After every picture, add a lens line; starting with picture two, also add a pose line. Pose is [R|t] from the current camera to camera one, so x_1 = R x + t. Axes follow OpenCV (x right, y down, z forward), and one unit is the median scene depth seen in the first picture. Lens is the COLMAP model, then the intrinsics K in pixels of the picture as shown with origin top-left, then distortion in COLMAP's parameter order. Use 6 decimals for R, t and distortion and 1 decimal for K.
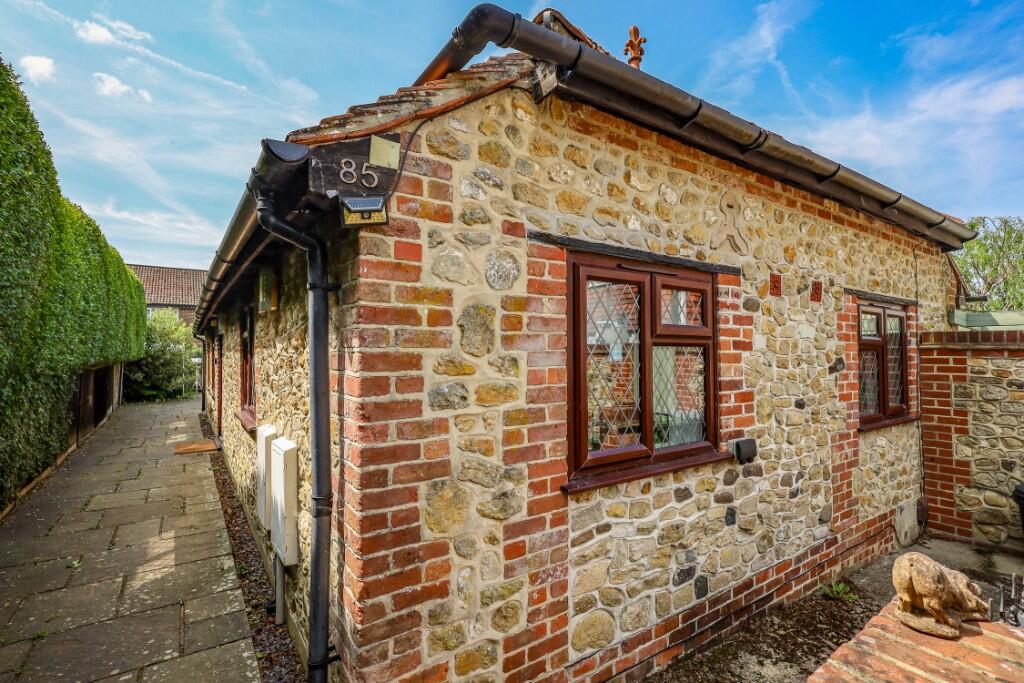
lens RADIAL K [[475.9, 0, 512.4], [0, 475.9, 338.1], [0, 0, 1]] dist [0.003154, 0.000731]
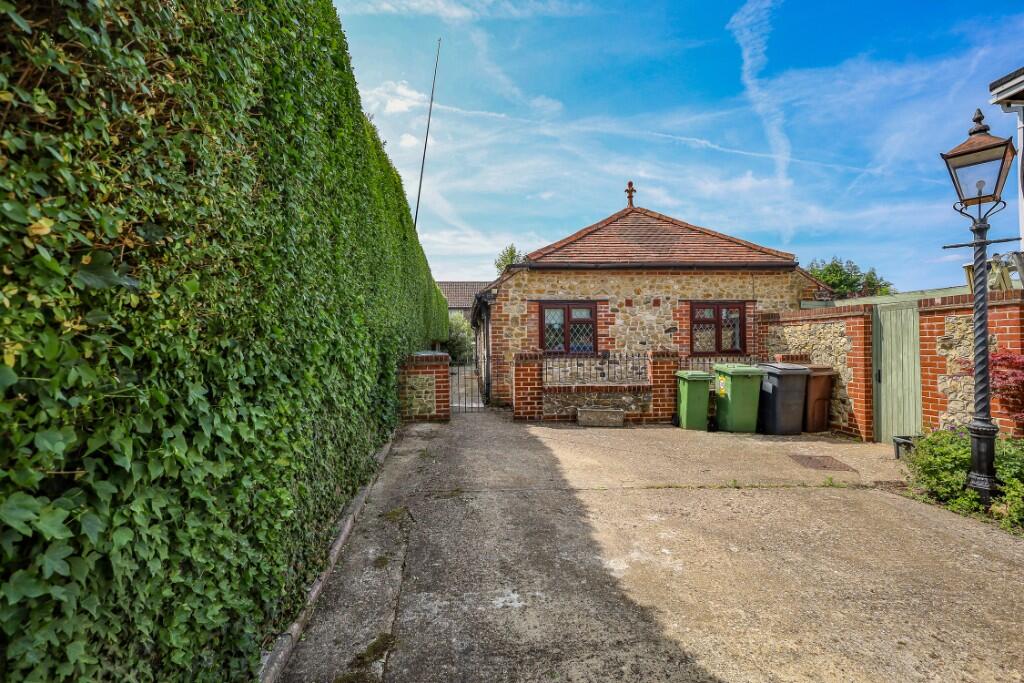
lens RADIAL K [[475.9, 0, 512.4], [0, 475.9, 338.1], [0, 0, 1]] dist [0.003154, 0.000731]
pose [[0.873446, -0.015731, -0.486667, 1.830564], [0.027491, 0.999477, 0.017032, 0.052412], [0.486145, -0.028255, 0.873421, -2.647287]]
